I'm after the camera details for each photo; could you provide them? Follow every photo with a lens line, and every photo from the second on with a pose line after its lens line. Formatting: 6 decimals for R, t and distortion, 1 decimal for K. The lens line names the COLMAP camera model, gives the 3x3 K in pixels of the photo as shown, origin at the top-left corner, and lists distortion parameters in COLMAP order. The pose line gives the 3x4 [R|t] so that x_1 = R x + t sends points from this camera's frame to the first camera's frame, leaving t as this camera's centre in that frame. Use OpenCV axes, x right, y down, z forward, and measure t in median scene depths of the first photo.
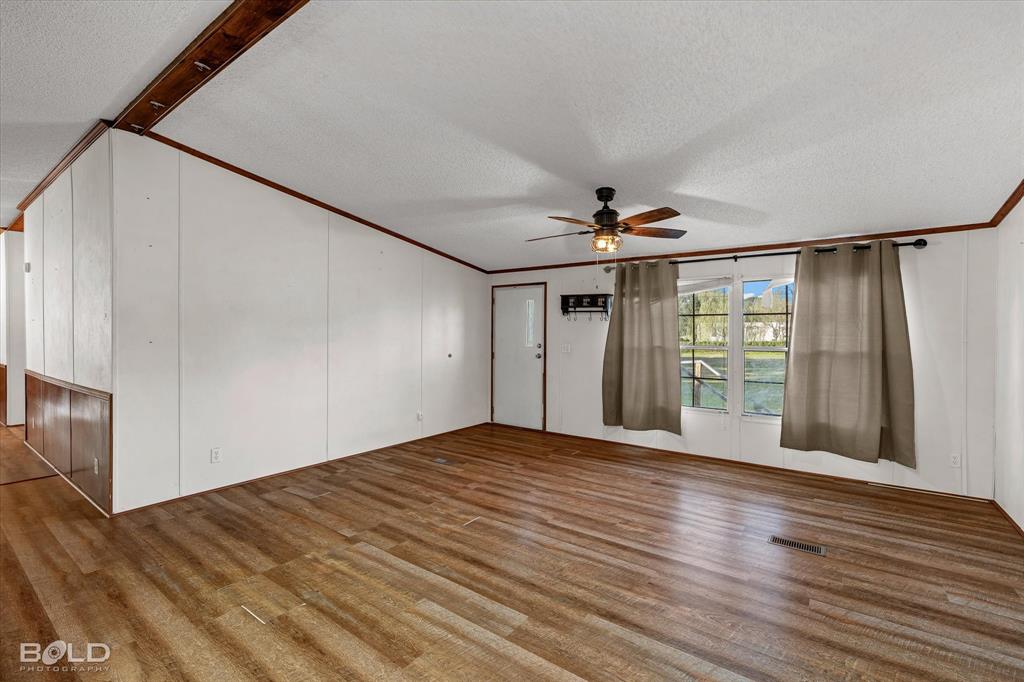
lens RADIAL K [[450.5, 0, 512.0], [0, 450.5, 341.0], [0, 0, 1]] dist [0.001786, 0.000455]
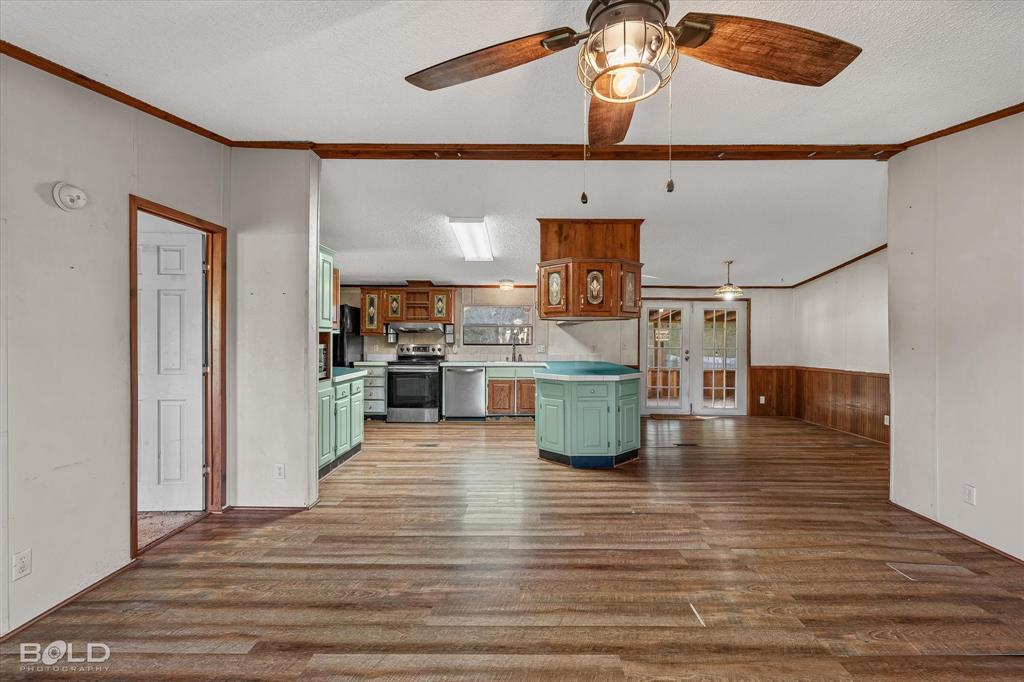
lens RADIAL K [[450.5, 0, 512.0], [0, 450.5, 341.0], [0, 0, 1]] dist [0.001786, 0.000455]
pose [[-0.821786, -0.002606, -0.569791, 0.550623], [-0.017111, 0.999651, 0.020107, -0.019712], [0.569540, 0.026273, -0.821544, 1.456013]]
